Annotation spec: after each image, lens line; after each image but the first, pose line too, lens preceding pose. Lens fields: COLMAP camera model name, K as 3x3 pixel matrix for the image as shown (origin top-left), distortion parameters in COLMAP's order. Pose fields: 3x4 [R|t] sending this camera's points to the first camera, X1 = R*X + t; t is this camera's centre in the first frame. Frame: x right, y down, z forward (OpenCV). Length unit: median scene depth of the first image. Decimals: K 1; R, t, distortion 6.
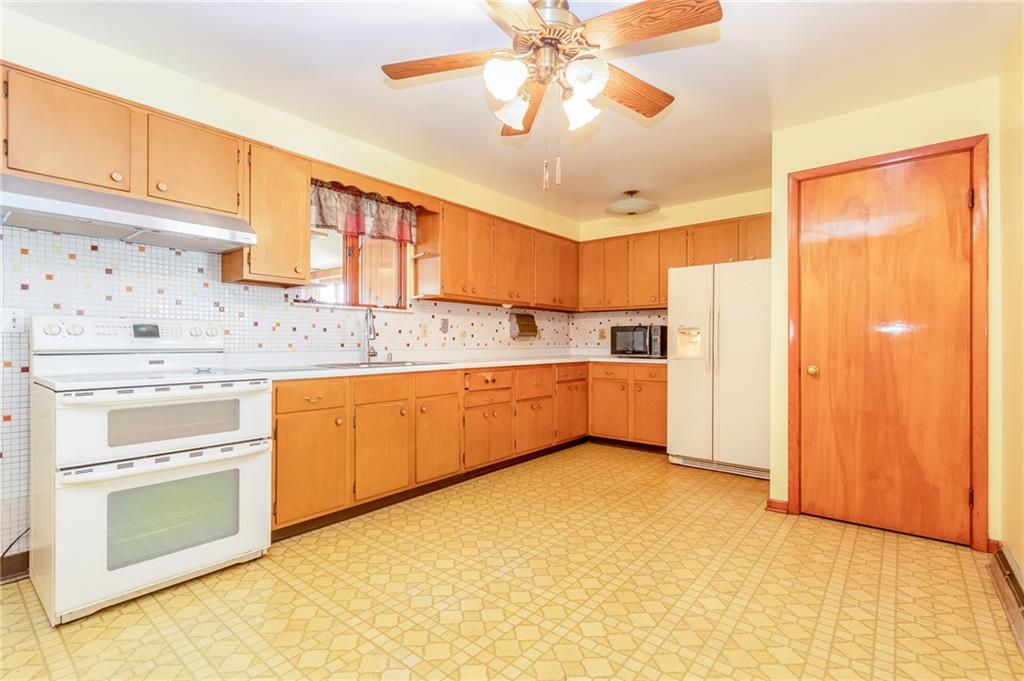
lens RADIAL K [[469.0, 0, 512.0], [0, 469.0, 340.5], [0, 0, 1]] dist [-0.002447, -0.000230]
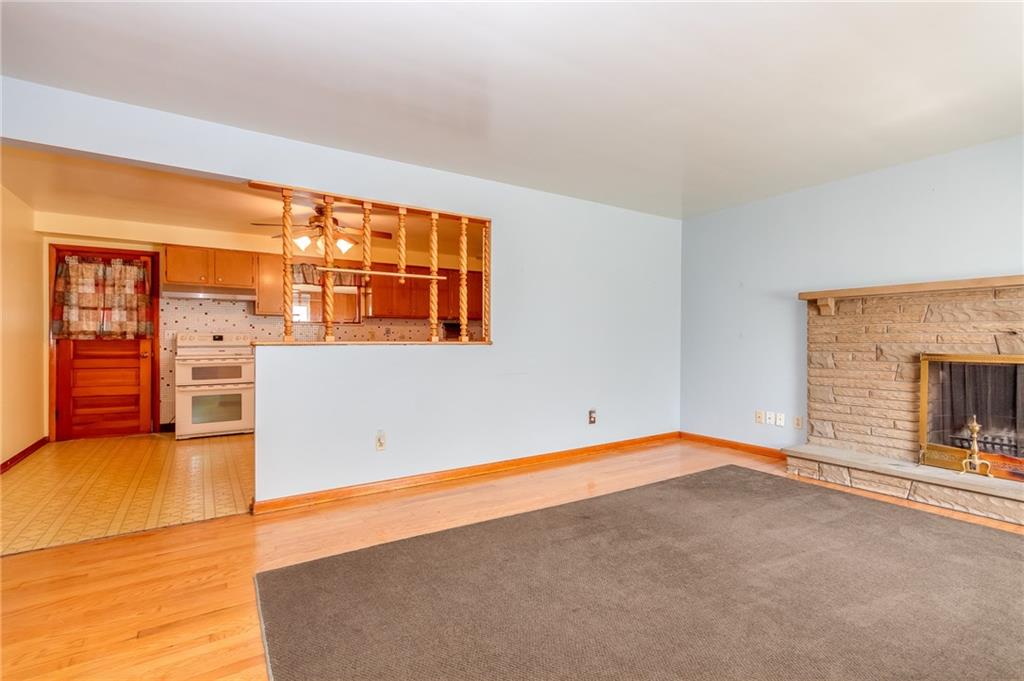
lens RADIAL K [[469.0, 0, 512.0], [0, 469.0, 340.5], [0, 0, 1]] dist [-0.002447, -0.000230]
pose [[0.952501, -0.002105, -0.304528, 1.541415], [0.003702, 0.999982, 0.004665, -0.014218], [0.304512, -0.005571, 0.952492, -0.928709]]
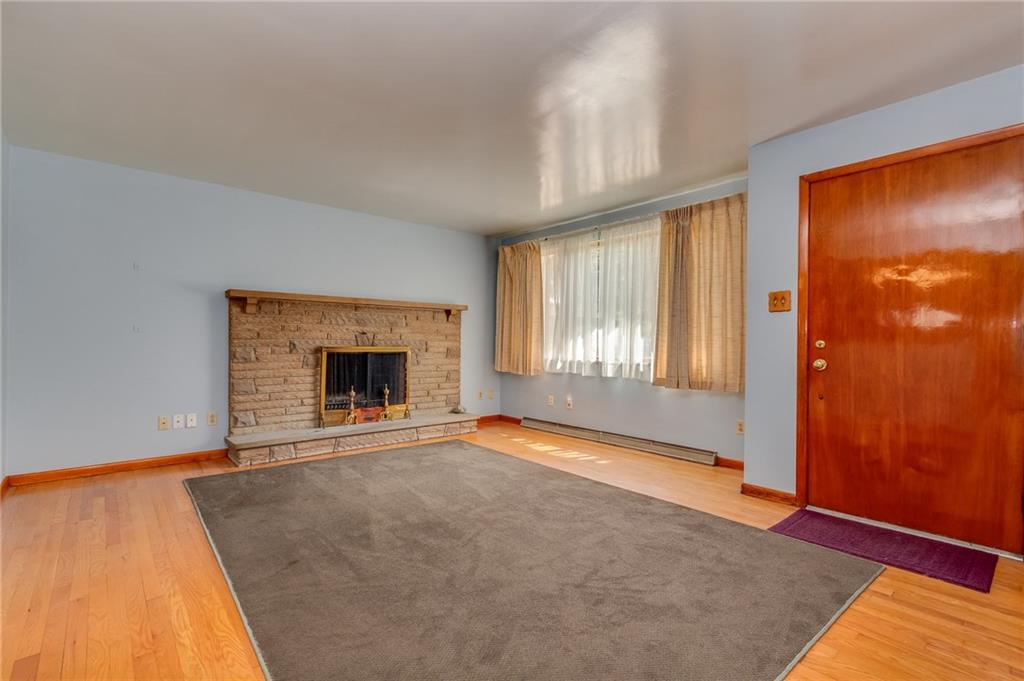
lens RADIAL K [[469.0, 0, 512.0], [0, 469.0, 340.5], [0, 0, 1]] dist [-0.002447, -0.000230]
pose [[0.167023, -0.000307, 0.985953, -4.683211], [-0.016937, 0.999851, 0.003180, 0.013747], [-0.985807, -0.017231, 0.166993, 2.777814]]
